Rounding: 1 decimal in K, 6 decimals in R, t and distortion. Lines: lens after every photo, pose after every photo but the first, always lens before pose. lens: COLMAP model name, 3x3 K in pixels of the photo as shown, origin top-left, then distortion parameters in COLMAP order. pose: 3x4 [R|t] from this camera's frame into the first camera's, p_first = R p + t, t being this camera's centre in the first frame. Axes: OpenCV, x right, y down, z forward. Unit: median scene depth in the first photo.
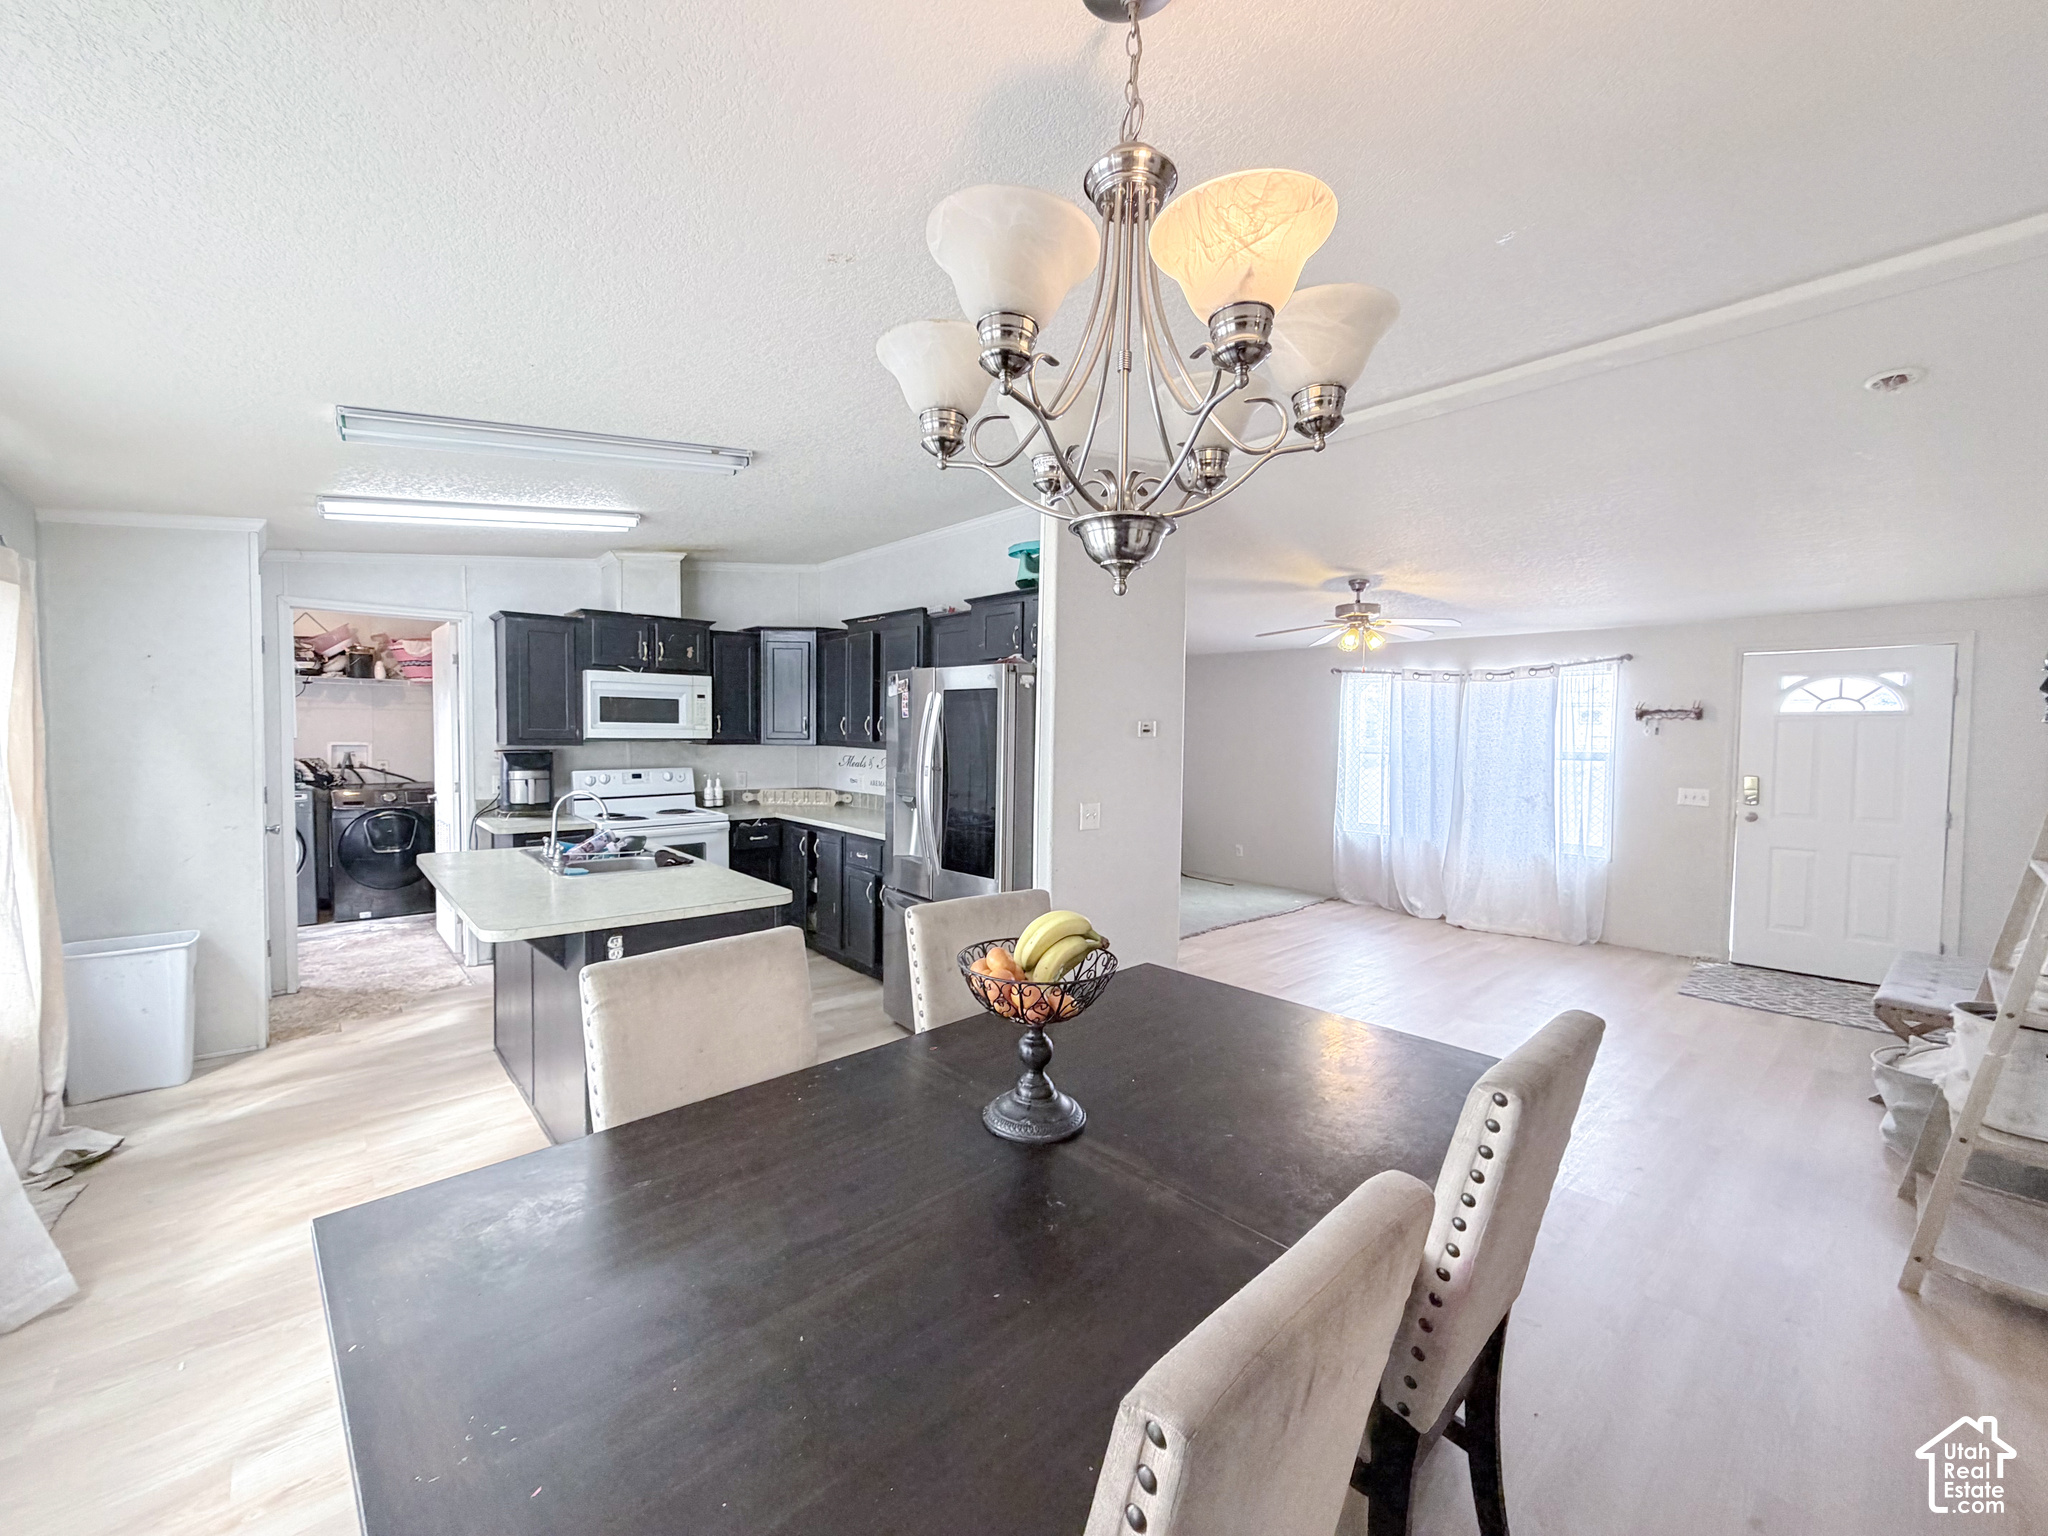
lens RADIAL K [[826.6, 0, 1019.0], [0, 826.6, 761.5], [0, 0, 1]] dist [-0.002616, 0.000282]
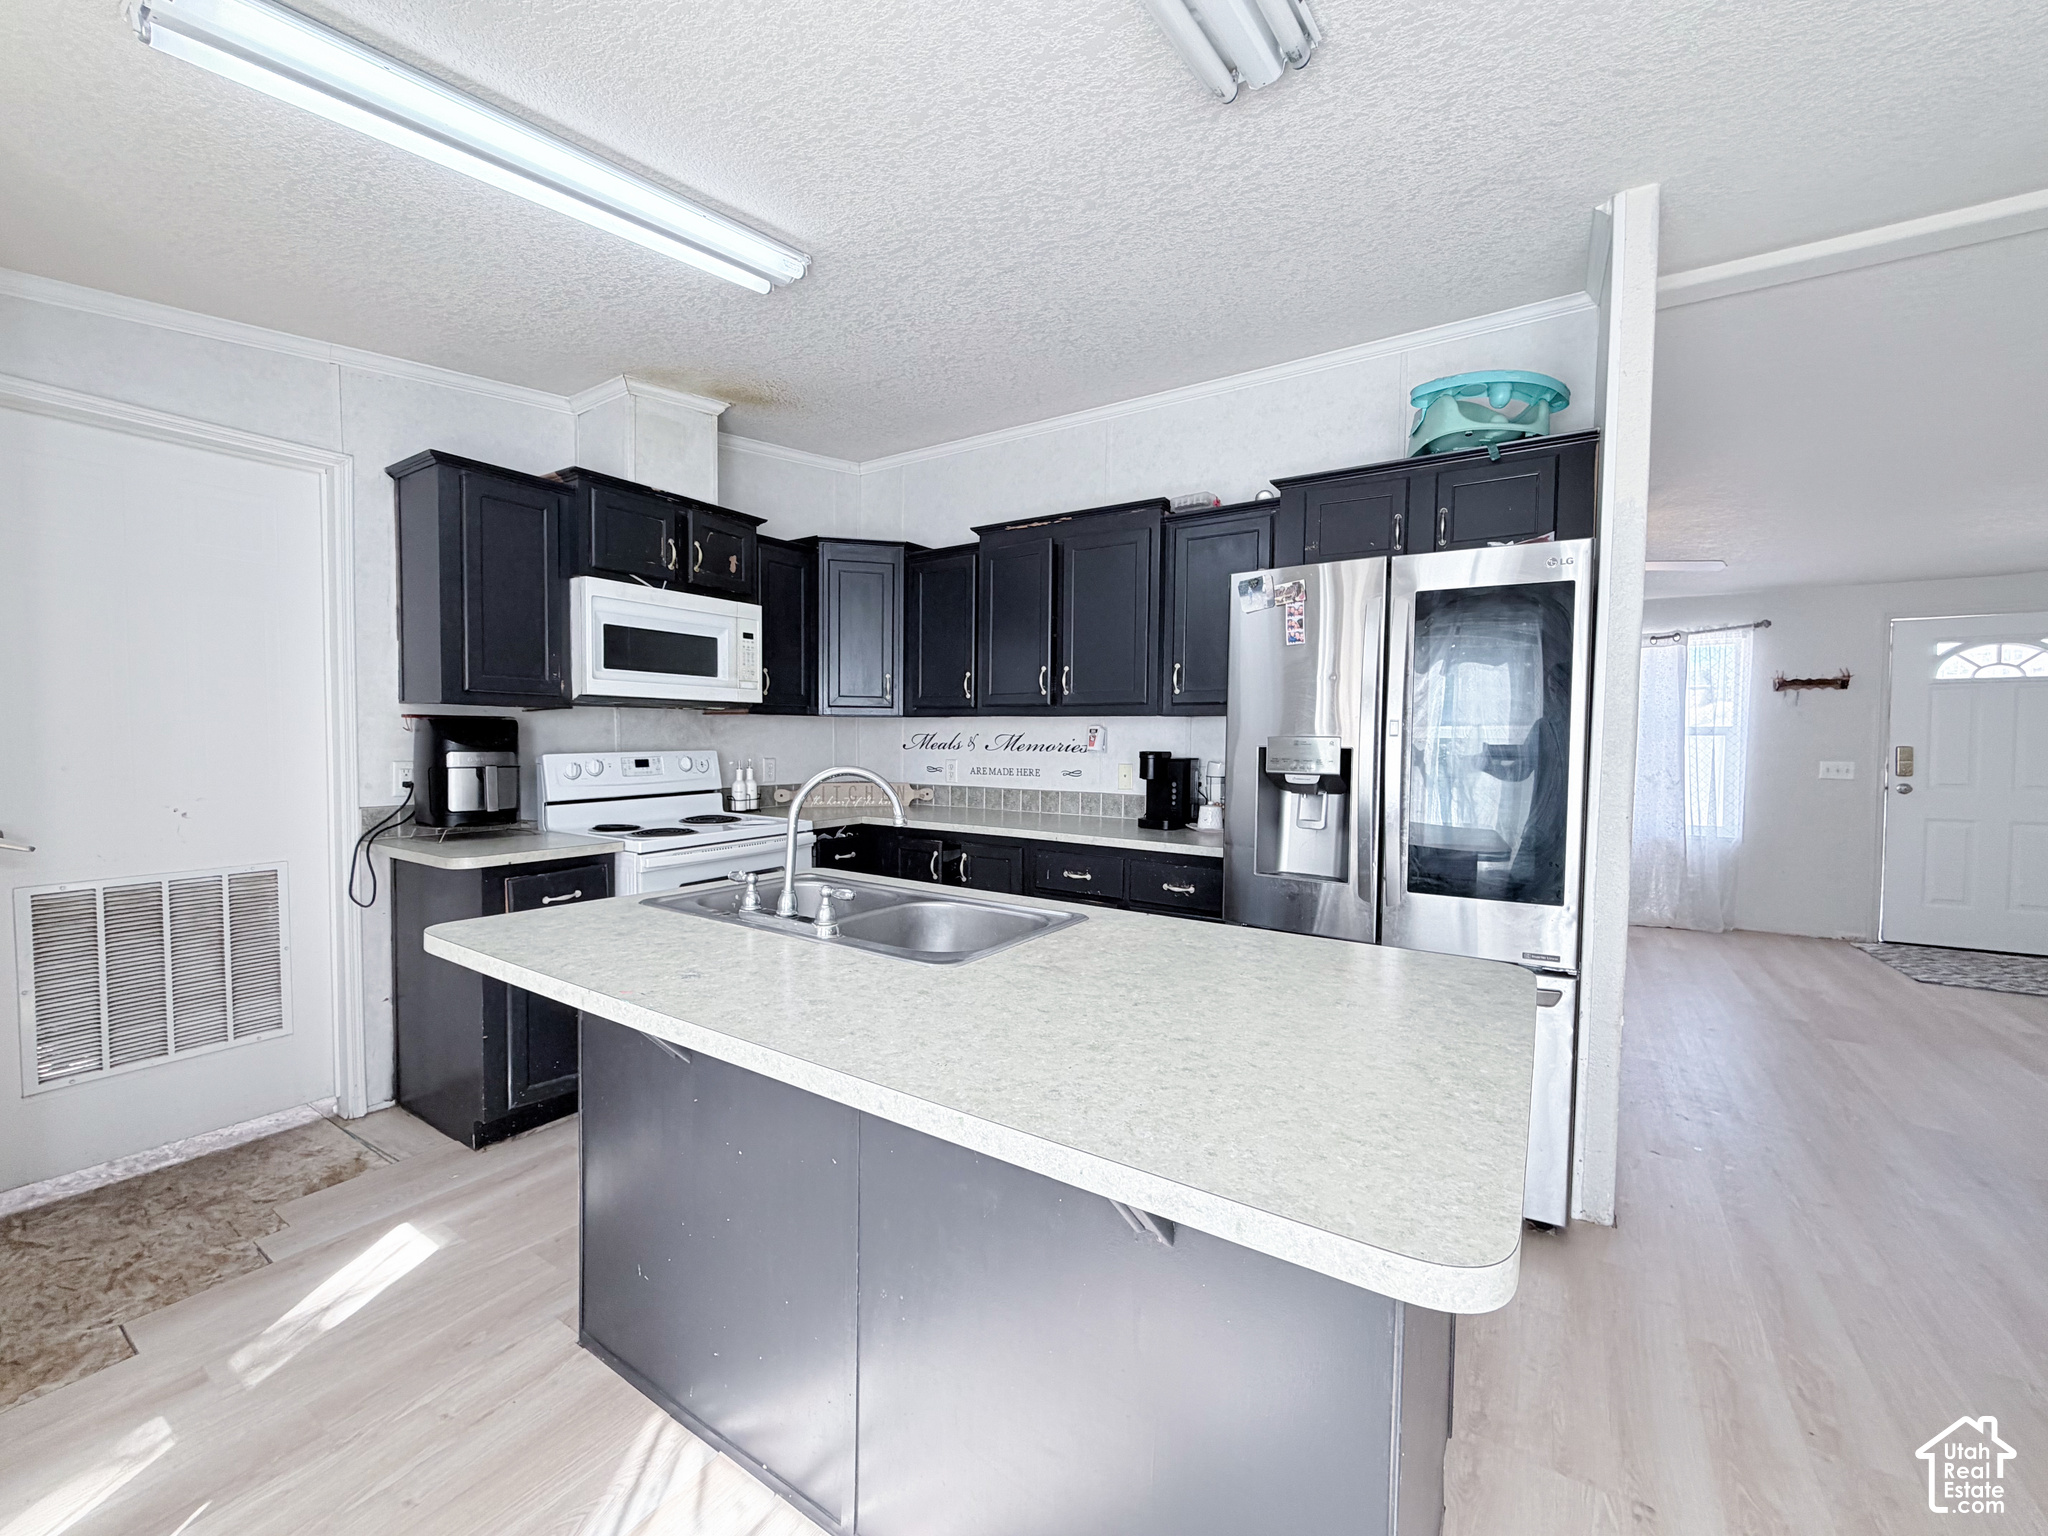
lens RADIAL K [[826.6, 0, 1020.8], [0, 826.6, 767.8], [0, 0, 1]] dist [-0.002616, 0.000282]
pose [[0.963930, -0.015547, 0.265701, -0.357932], [0.015296, 0.999878, 0.003015, 0.023604], [-0.265716, 0.001158, 0.964051, 0.340967]]
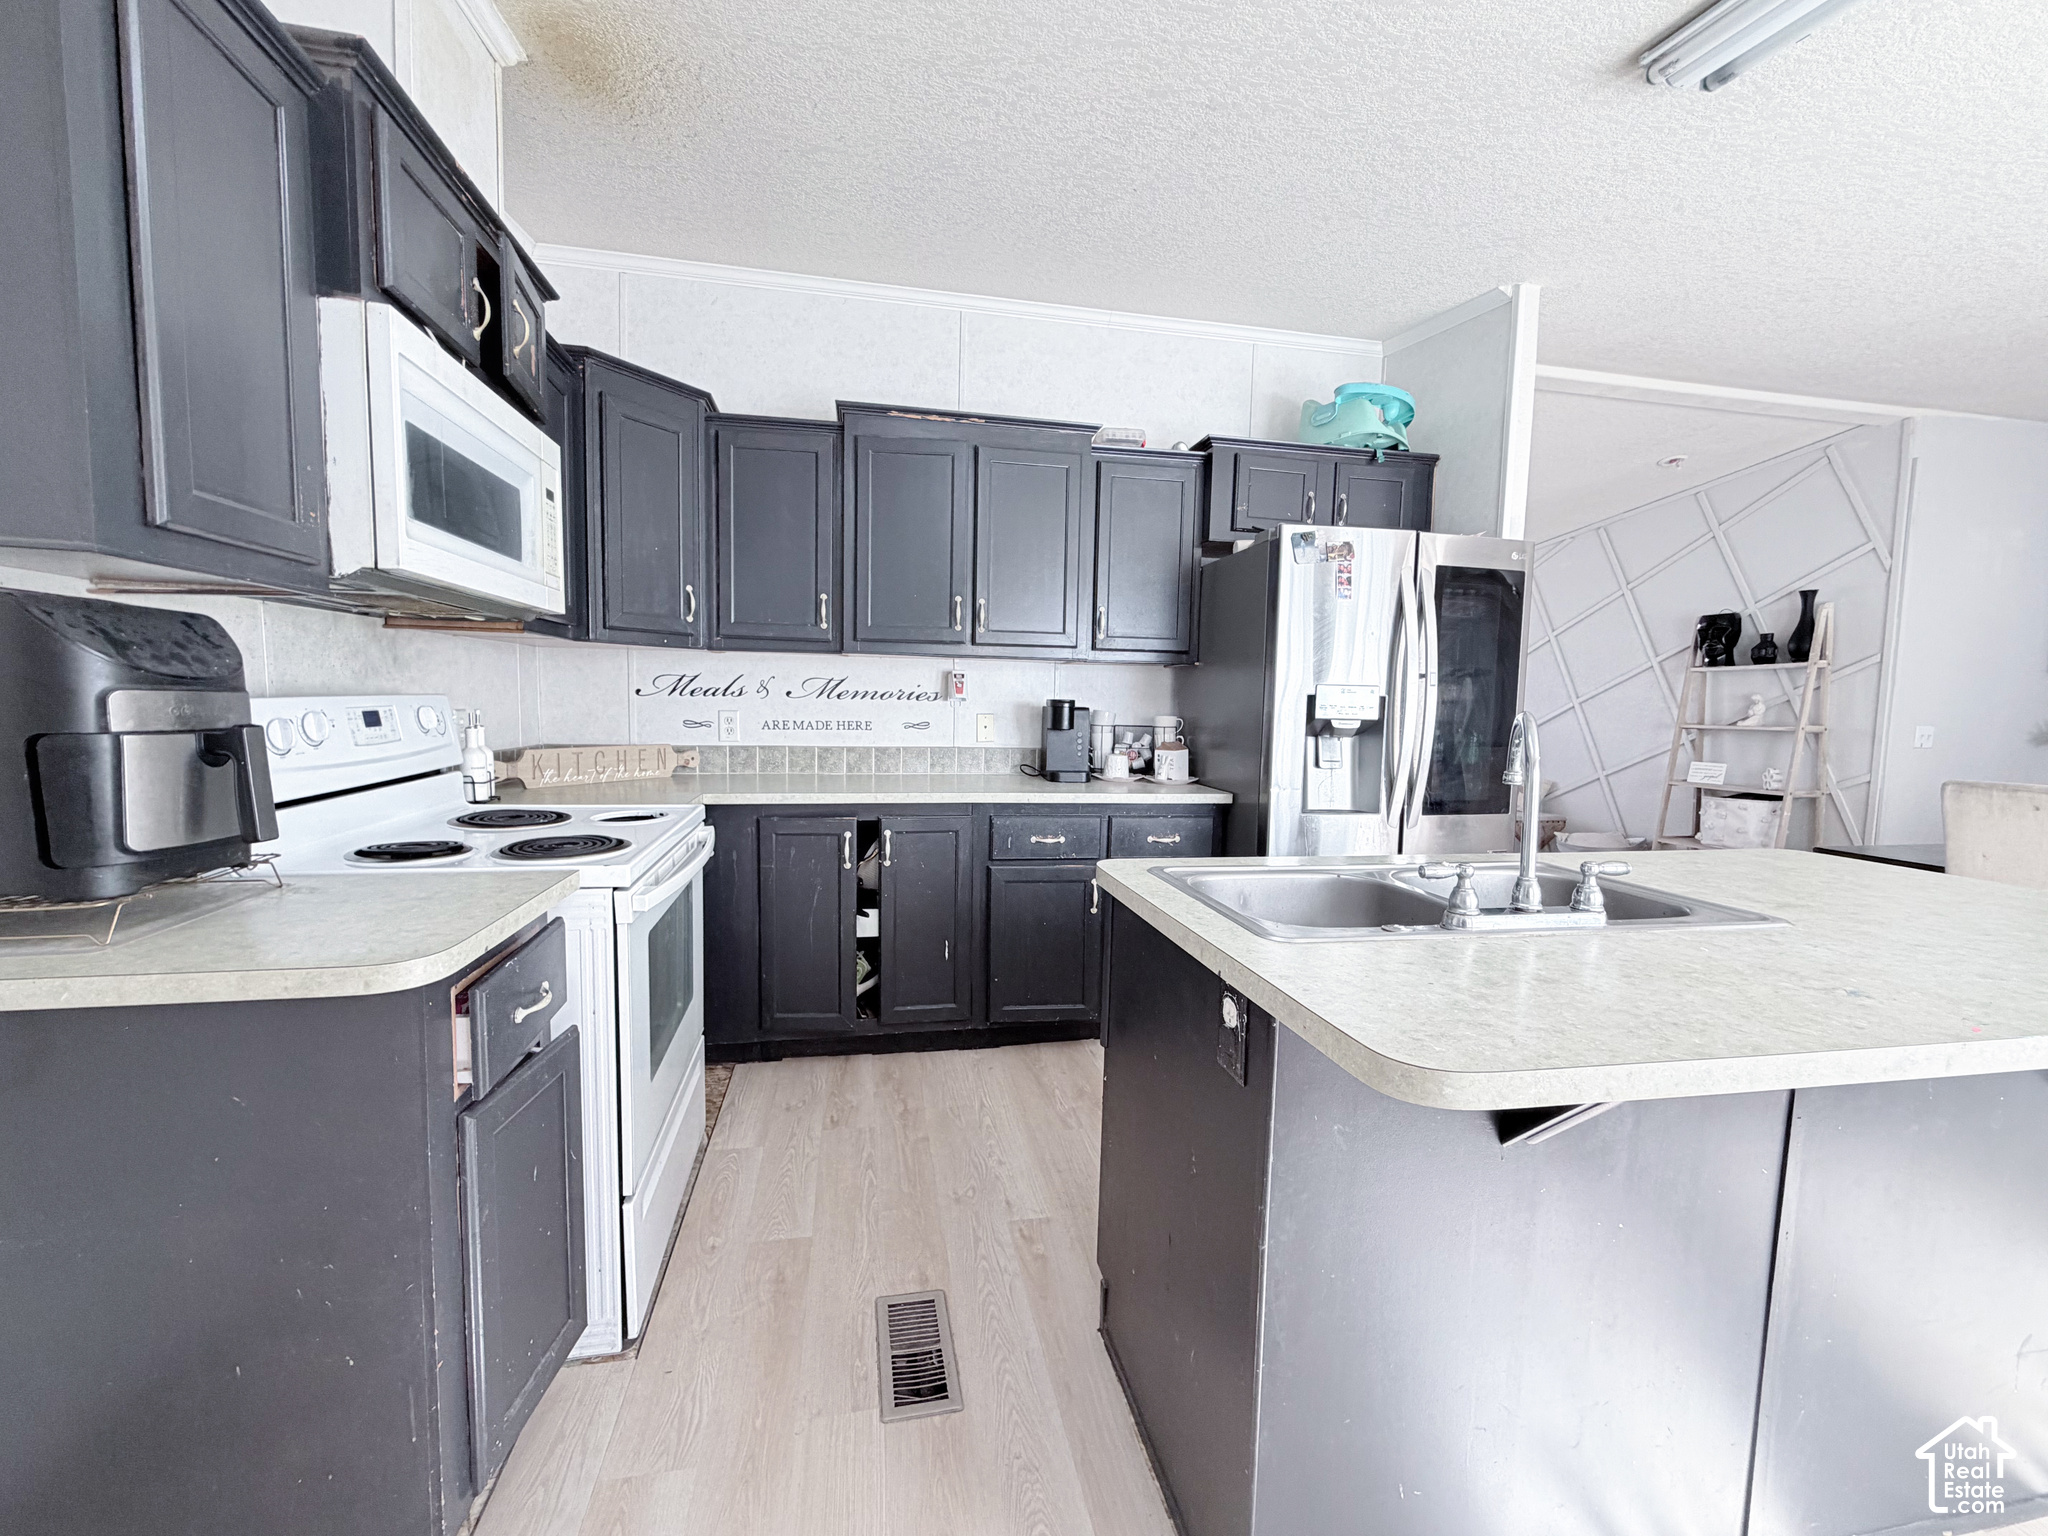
lens RADIAL K [[826.6, 0, 1031.6], [0, 826.6, 766.3], [0, 0, 1]] dist [-0.002616, 0.000282]
pose [[0.493909, -0.075455, 0.866234, -0.611383], [0.022376, 0.997001, 0.074087, 0.018075], [-0.869226, -0.017209, 0.494116, 0.643565]]
